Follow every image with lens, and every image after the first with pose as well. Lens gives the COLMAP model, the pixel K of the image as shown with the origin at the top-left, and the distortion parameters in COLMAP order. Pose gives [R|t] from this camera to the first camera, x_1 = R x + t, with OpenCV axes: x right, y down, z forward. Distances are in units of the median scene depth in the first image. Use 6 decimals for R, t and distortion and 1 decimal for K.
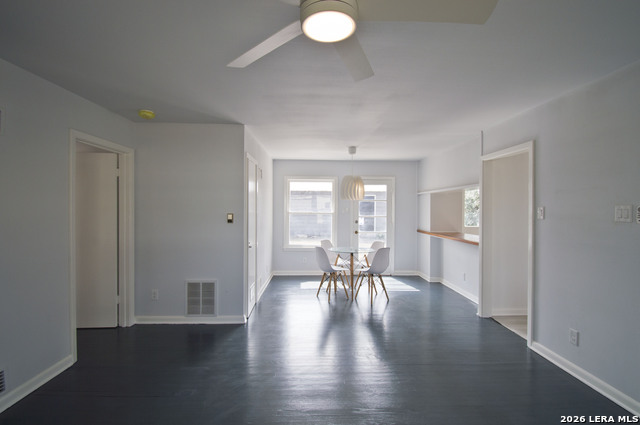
lens RADIAL K [[297.5, 0, 318.3], [0, 297.5, 211.6], [0, 0, 1]] dist [-0.003178, -0.006578]
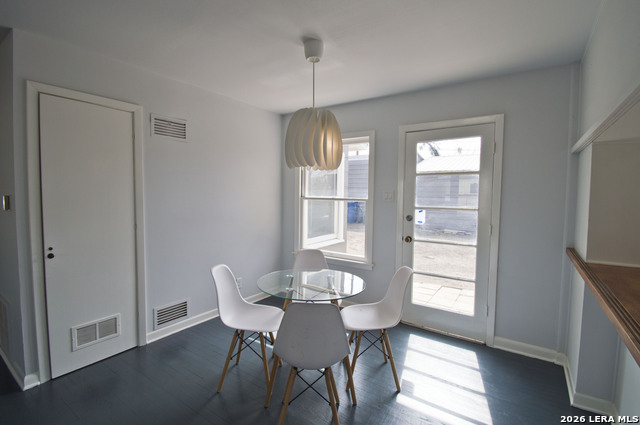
lens RADIAL K [[297.5, 0, 320.7], [0, 297.5, 211.3], [0, 0, 1]] dist [-0.003178, -0.006578]
pose [[0.812332, 0.039314, -0.581869, 0.338668], [-0.015756, 0.998841, 0.045490, 0.003578], [0.582983, -0.027785, 0.812009, 0.587457]]
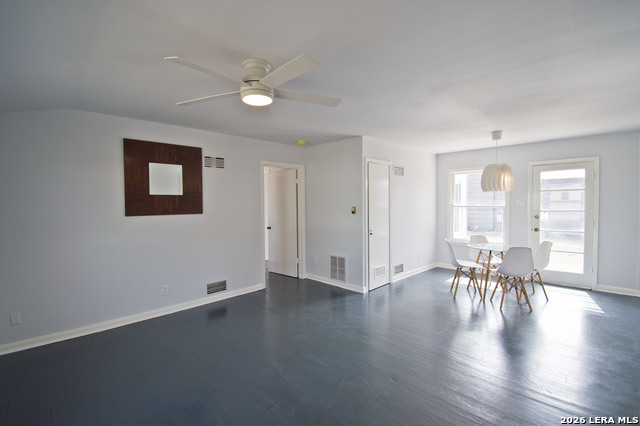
lens RADIAL K [[297.5, 0, 326.3], [0, 297.5, 211.2], [0, 0, 1]] dist [-0.003178, -0.006578]
pose [[0.682866, 0.011661, -0.730451, 0.378246], [0.002919, 0.999821, 0.018691, 0.001677], [0.730538, -0.014895, 0.682710, 0.016568]]
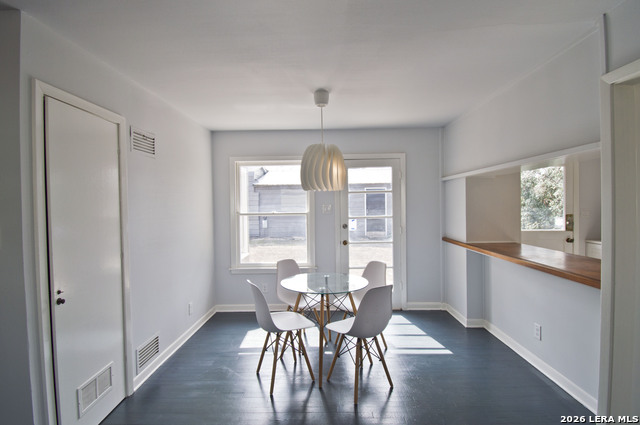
lens RADIAL K [[297.5, 0, 317.1], [0, 297.5, 211.3], [0, 0, 1]] dist [-0.003178, -0.006578]
pose [[0.998368, -0.020000, -0.053492, 0.118459], [0.020400, 0.999768, 0.006939, -0.003782], [0.053341, -0.008019, 0.998544, 0.411448]]
